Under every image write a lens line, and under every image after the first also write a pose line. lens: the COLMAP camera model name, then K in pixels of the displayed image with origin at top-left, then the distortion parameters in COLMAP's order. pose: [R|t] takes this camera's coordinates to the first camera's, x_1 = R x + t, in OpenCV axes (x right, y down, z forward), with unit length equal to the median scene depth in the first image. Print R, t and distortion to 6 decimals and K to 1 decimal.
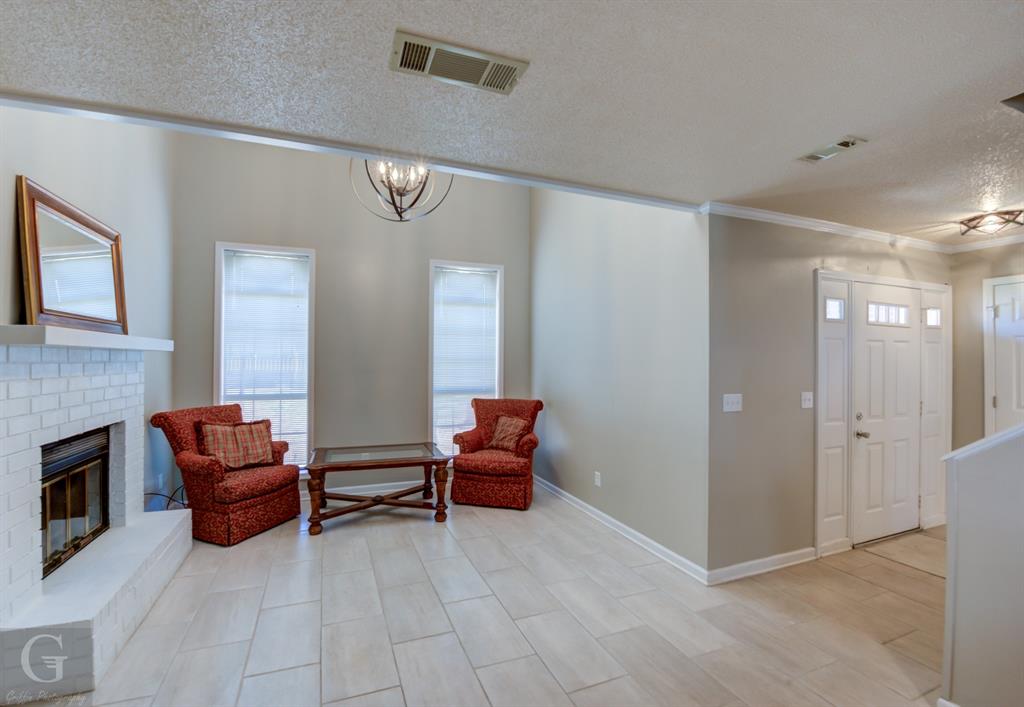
lens RADIAL K [[451.8, 0, 495.6], [0, 451.8, 357.5], [0, 0, 1]] dist [-0.023390, -0.000253]
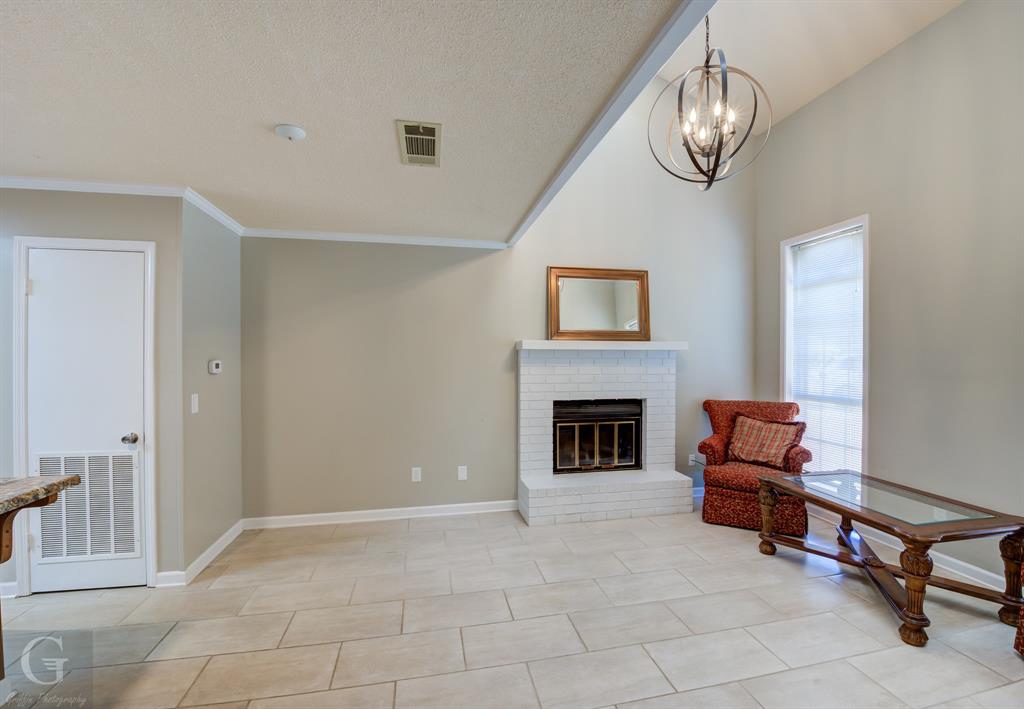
lens RADIAL K [[451.8, 0, 517.6], [0, 451.8, 351.6], [0, 0, 1]] dist [-0.023390, -0.000253]
pose [[-0.172780, -0.012557, -0.984880, 0.490761], [0.008982, 0.999857, -0.014323, 0.001438], [0.984919, -0.011321, -0.172643, 0.586118]]
